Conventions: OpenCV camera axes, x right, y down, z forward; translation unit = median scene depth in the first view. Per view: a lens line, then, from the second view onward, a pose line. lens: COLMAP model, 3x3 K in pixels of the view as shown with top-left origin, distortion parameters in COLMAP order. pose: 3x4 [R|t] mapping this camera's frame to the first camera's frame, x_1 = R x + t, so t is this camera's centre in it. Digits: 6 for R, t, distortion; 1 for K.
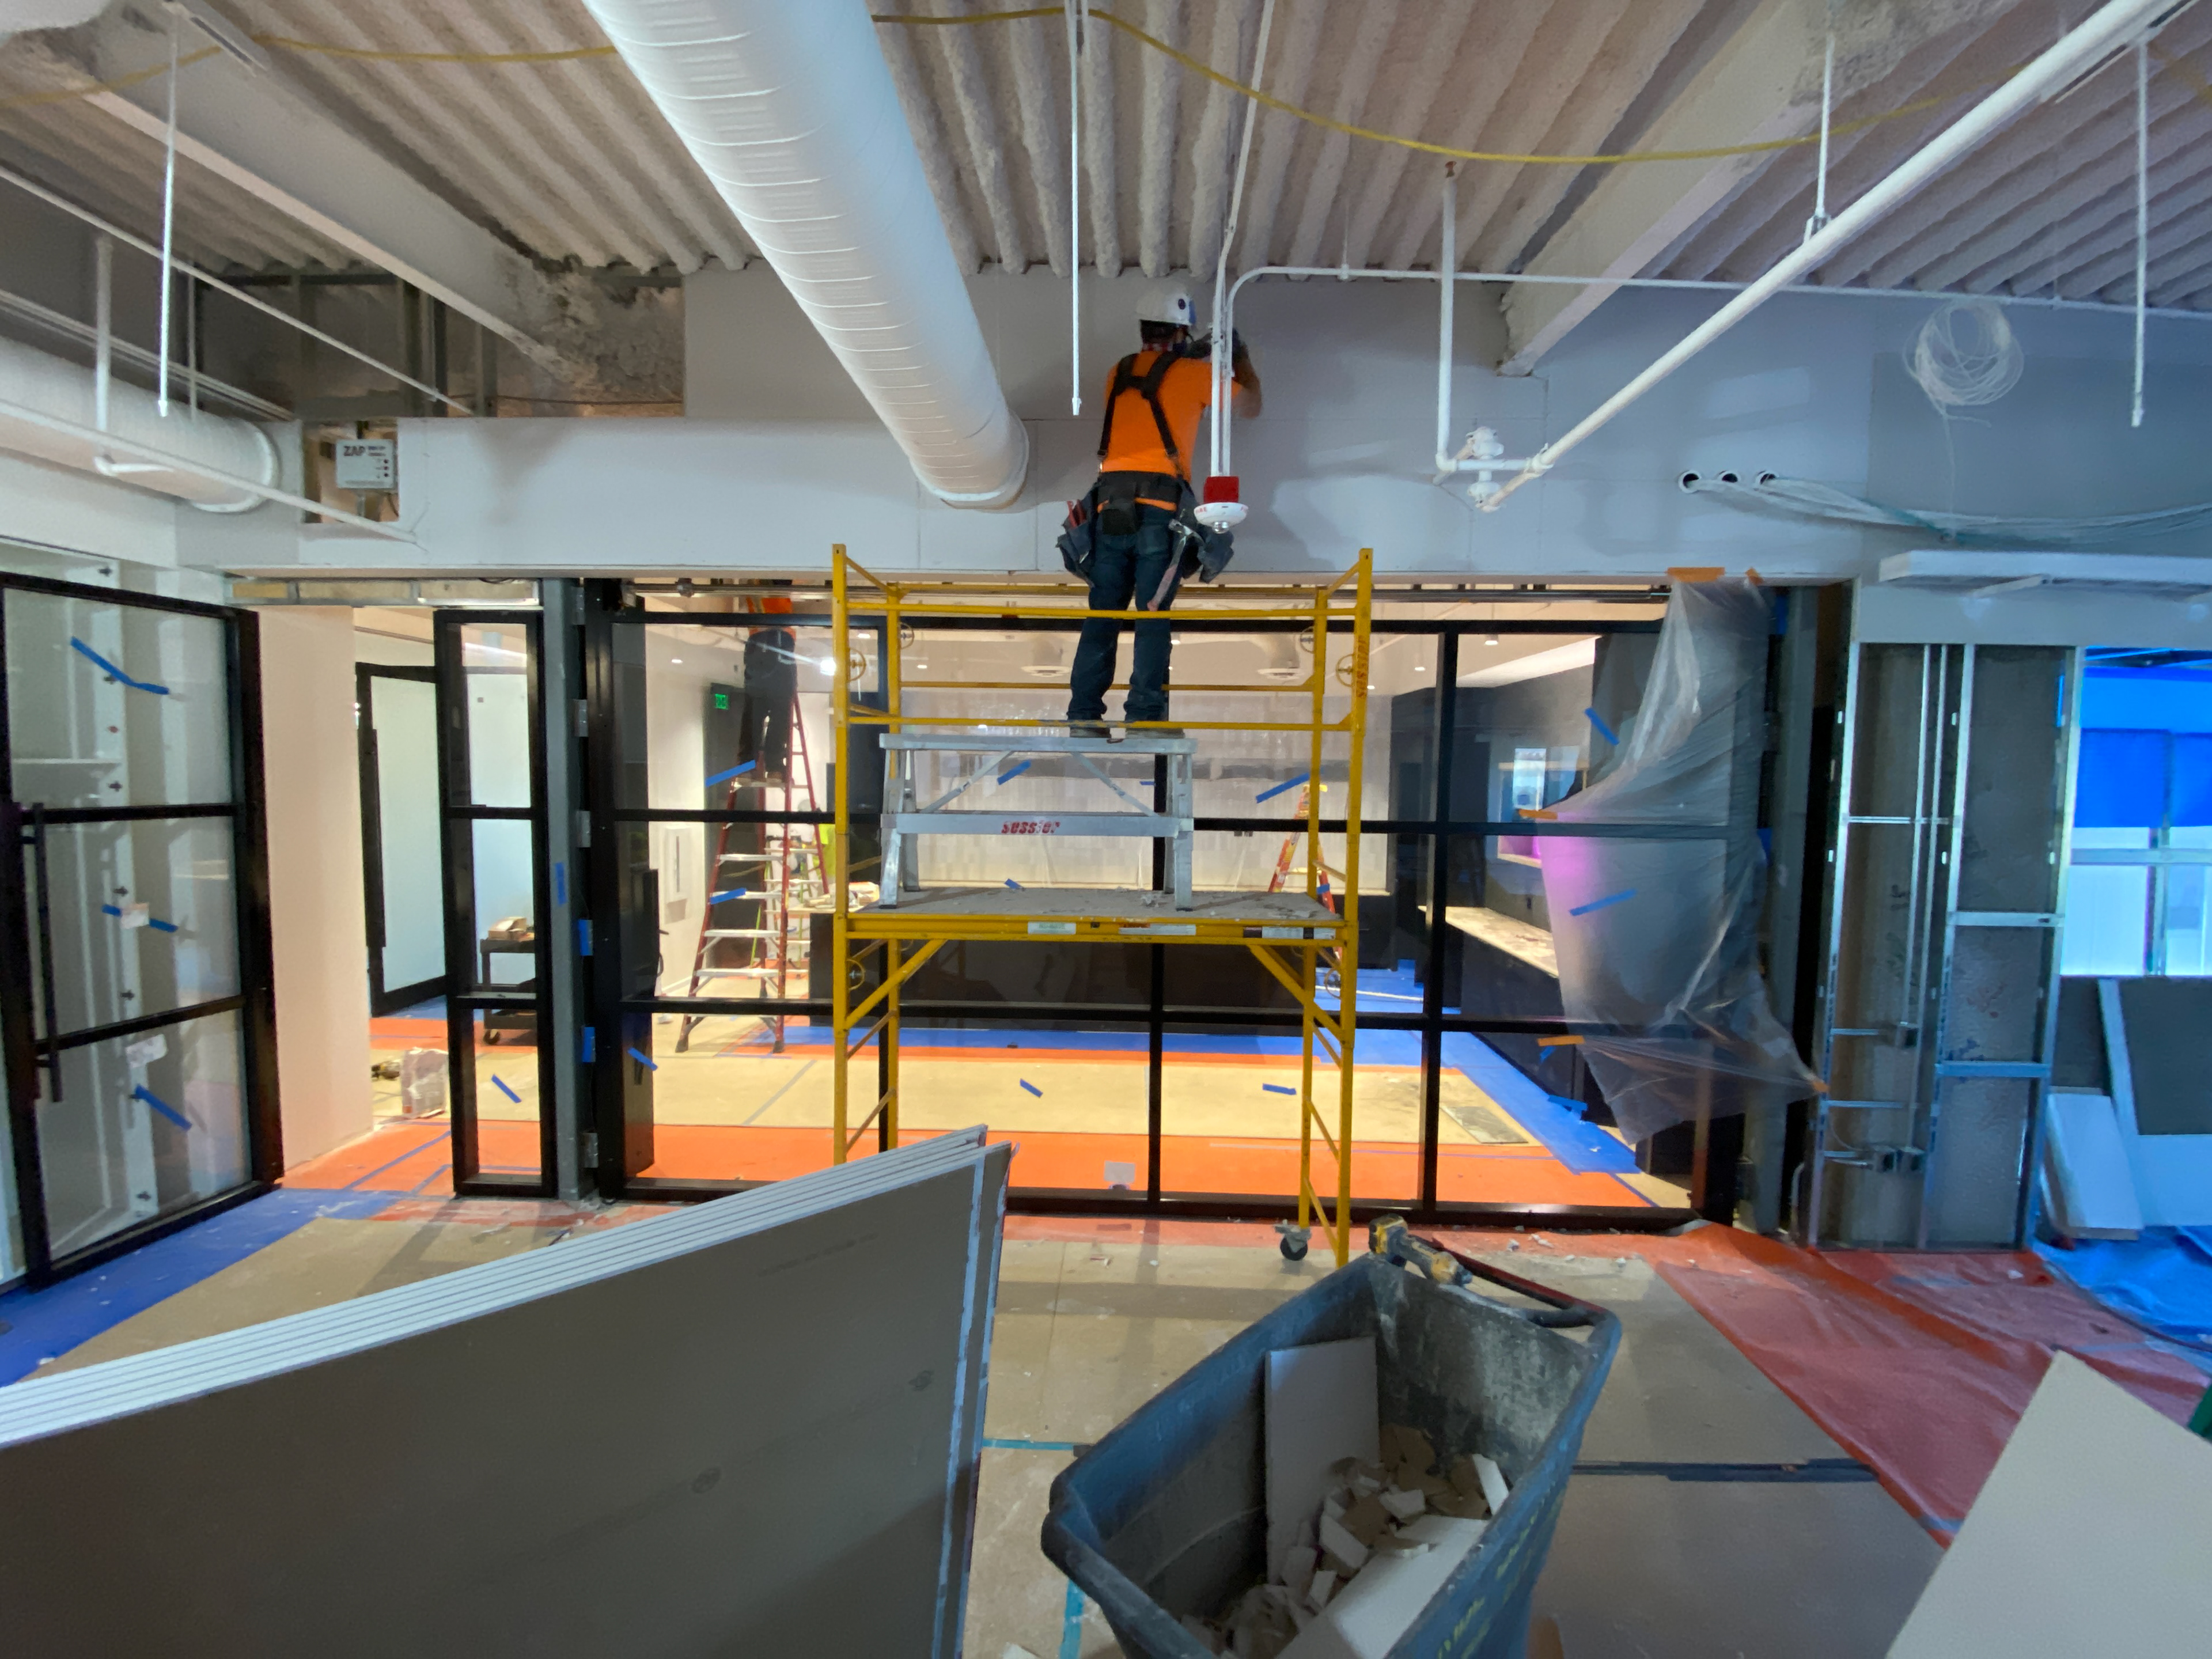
lens RADIAL K [[903.5, 0, 1098.4], [0, 903.5, 840.2], [0, 0, 1]] dist [-0.000148, -0.000055]
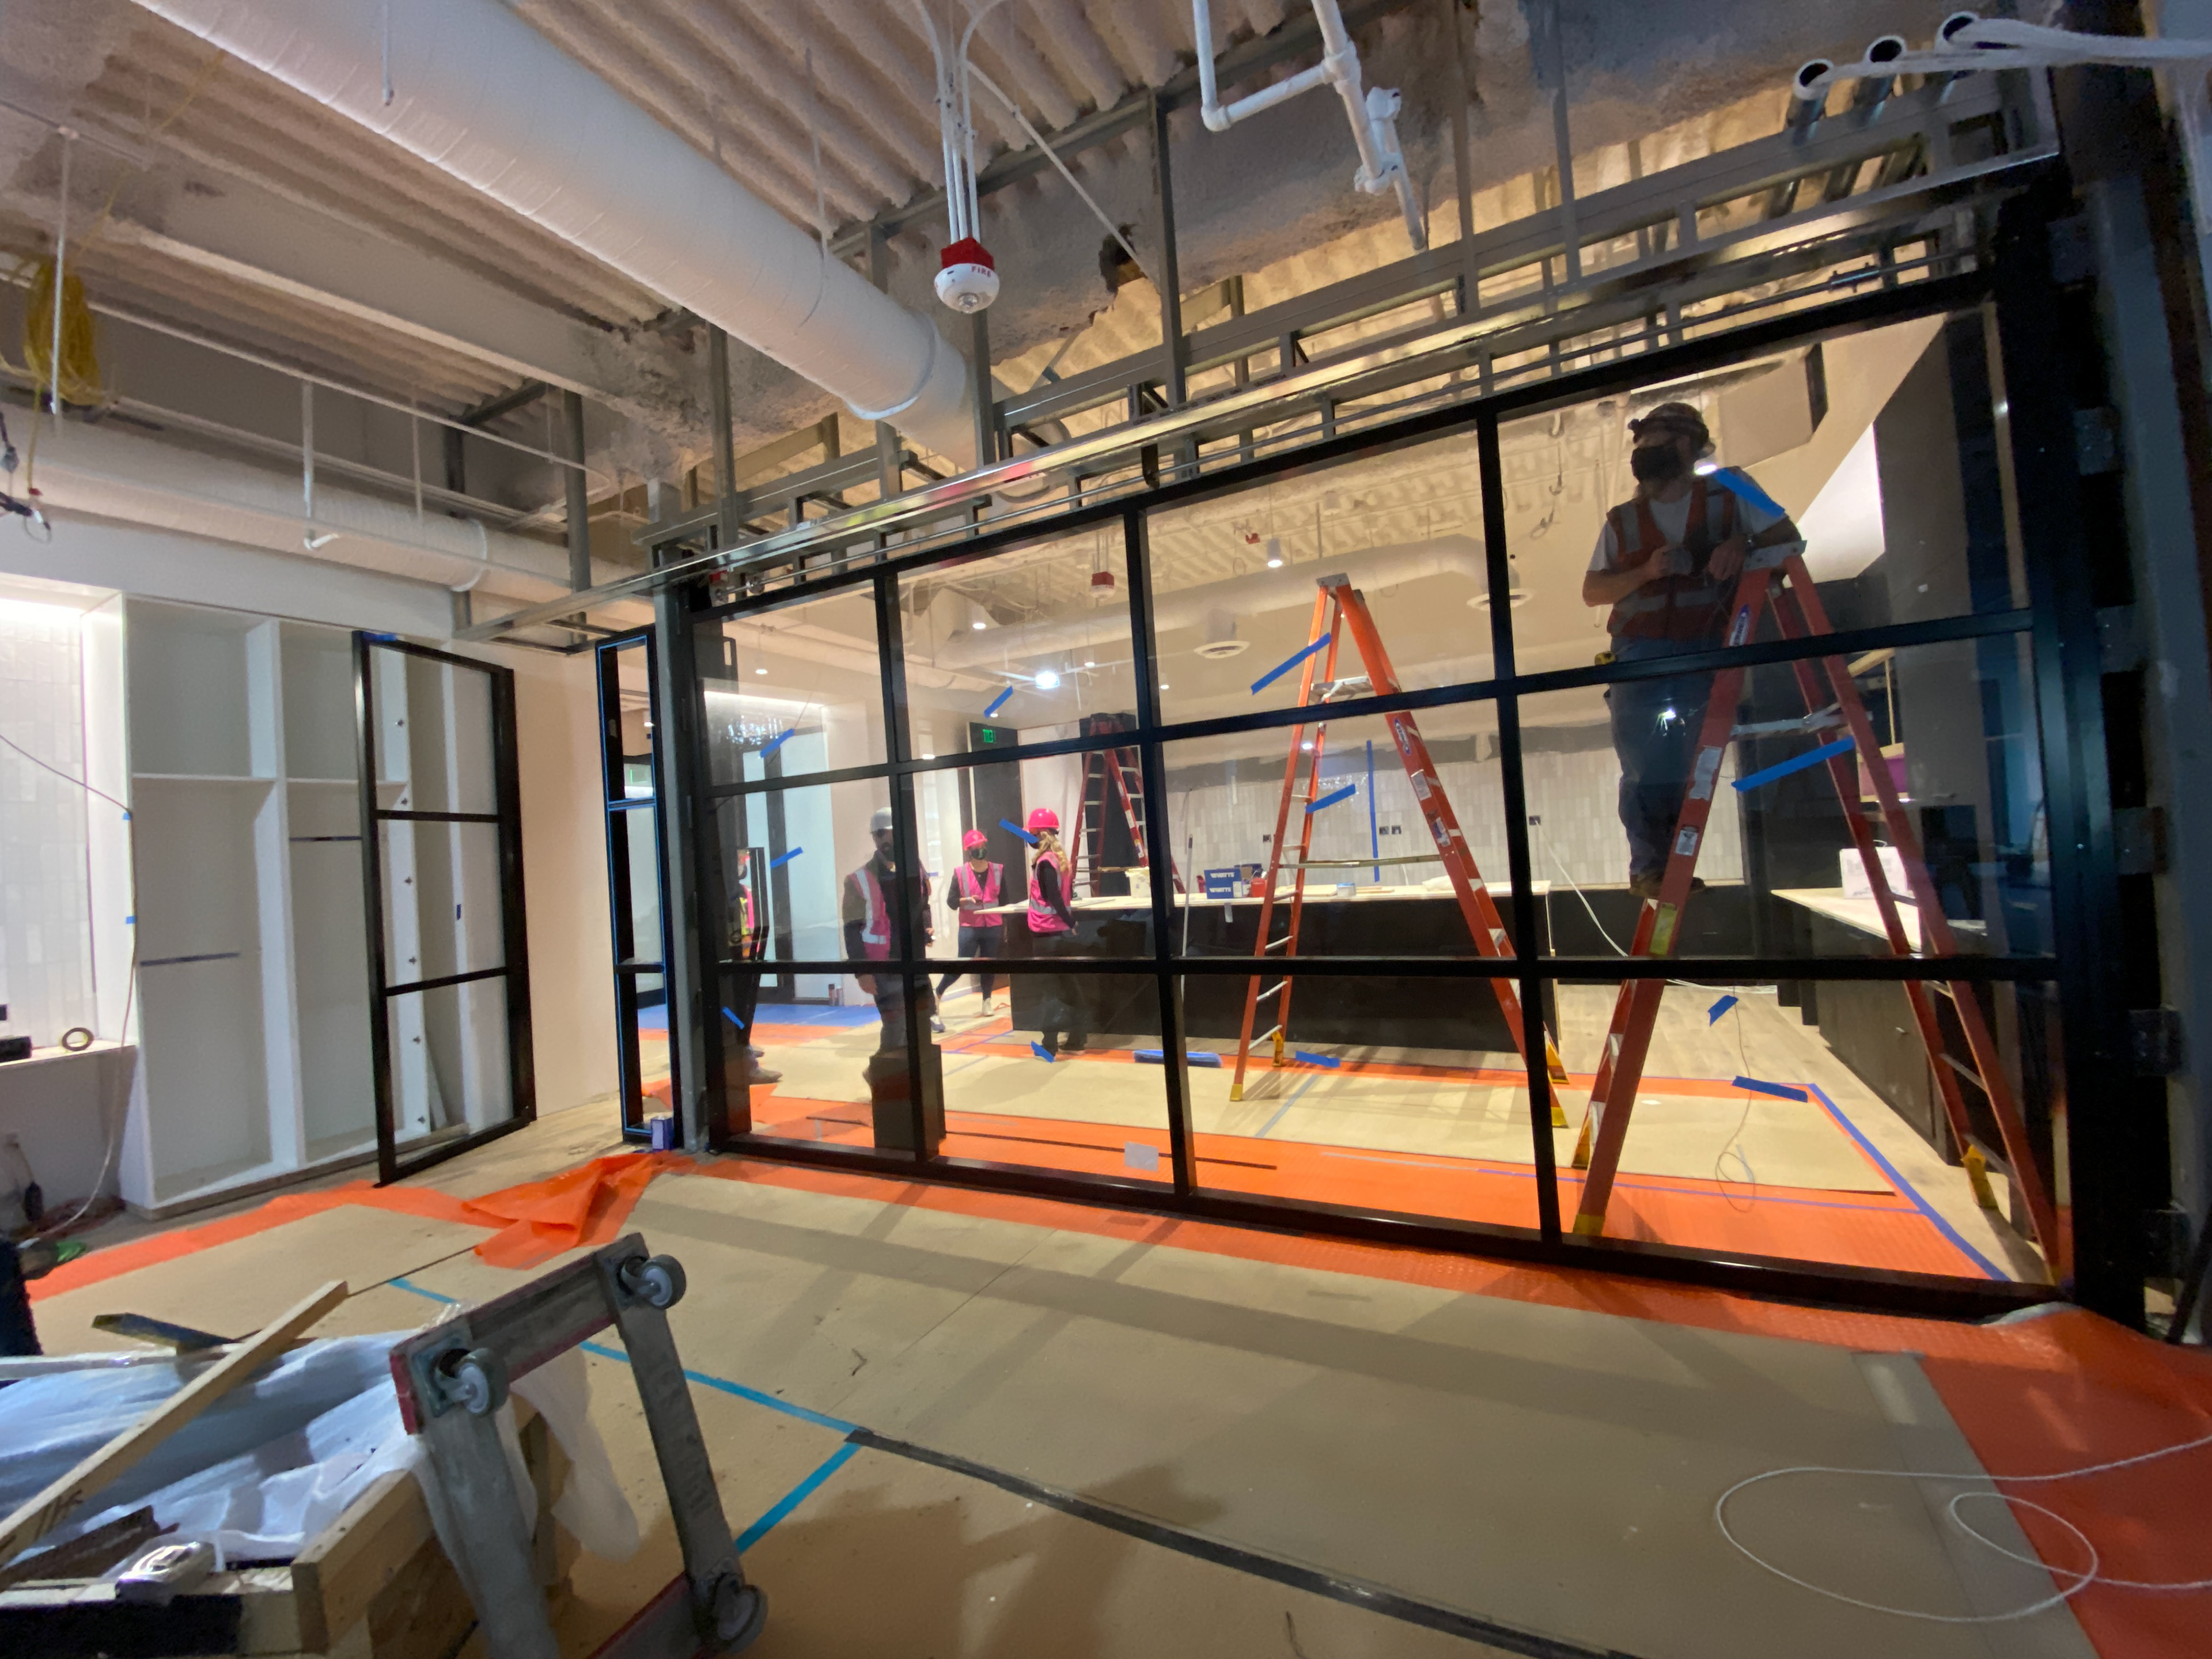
lens RADIAL K [[907.8, 0, 1106.0], [0, 907.8, 829.5], [0, 0, 1]] dist [-0.001005, -0.000335]
pose [[0.904409, -0.083804, -0.418355, 0.392451], [0.047075, 0.994134, -0.097375, 0.154548], [0.424062, 0.068373, 0.903049, 0.218971]]
